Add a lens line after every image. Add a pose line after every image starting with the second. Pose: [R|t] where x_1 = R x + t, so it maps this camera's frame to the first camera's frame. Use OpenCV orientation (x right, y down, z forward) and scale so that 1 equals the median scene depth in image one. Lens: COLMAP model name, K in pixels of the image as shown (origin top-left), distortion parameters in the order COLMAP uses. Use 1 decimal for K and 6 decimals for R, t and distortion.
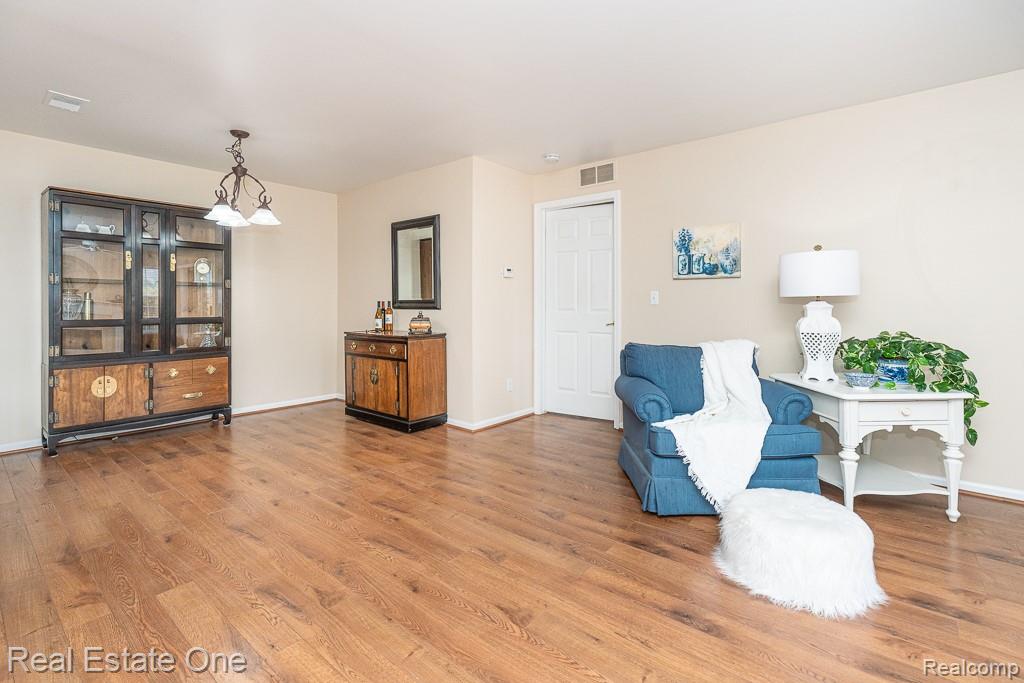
lens RADIAL K [[470.7, 0, 509.1], [0, 470.7, 303.2], [0, 0, 1]] dist [-0.006102, -0.000404]
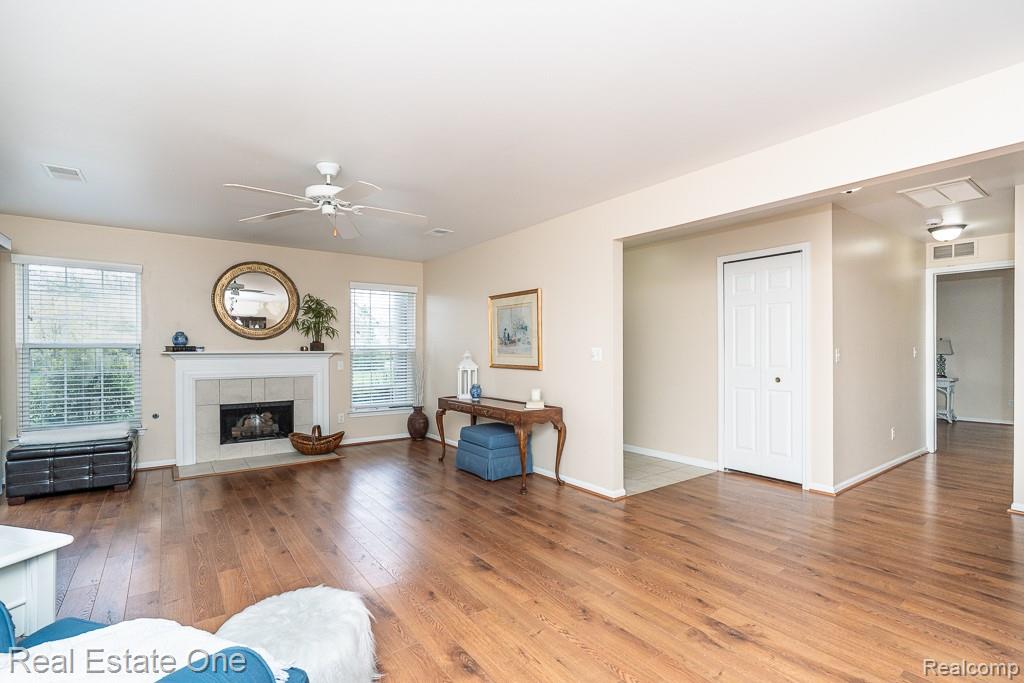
lens RADIAL K [[469.2, 0, 526.3], [0, 469.2, 350.0], [0, 0, 1]] dist [-0.002870, -0.000244]
pose [[-0.976537, 0.000674, 0.215351, 0.005342], [0.000256, 0.999998, -0.001972, -0.026986], [-0.215352, -0.001870, -0.976535, 0.940777]]
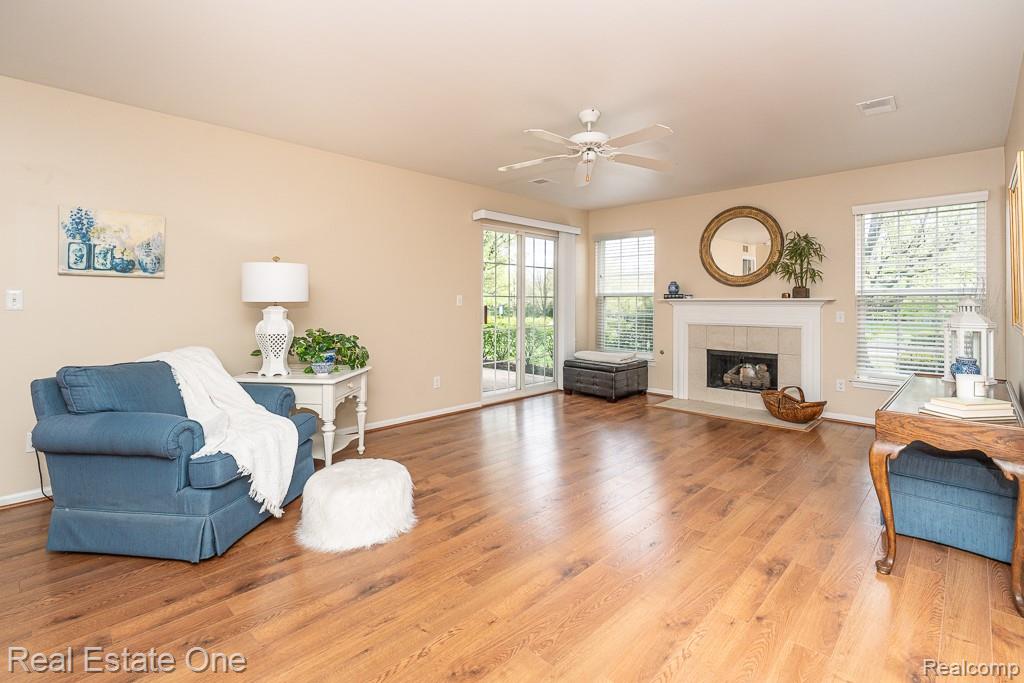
lens RADIAL K [[477.3, 0, 517.1], [0, 477.3, 300.7], [0, 0, 1]] dist [-0.008313, 0.000839]
pose [[0.068064, 0.002605, 0.997678, -0.349176], [-0.004811, 0.999986, -0.002283, -0.013283], [-0.997669, -0.004644, 0.068076, 0.265438]]
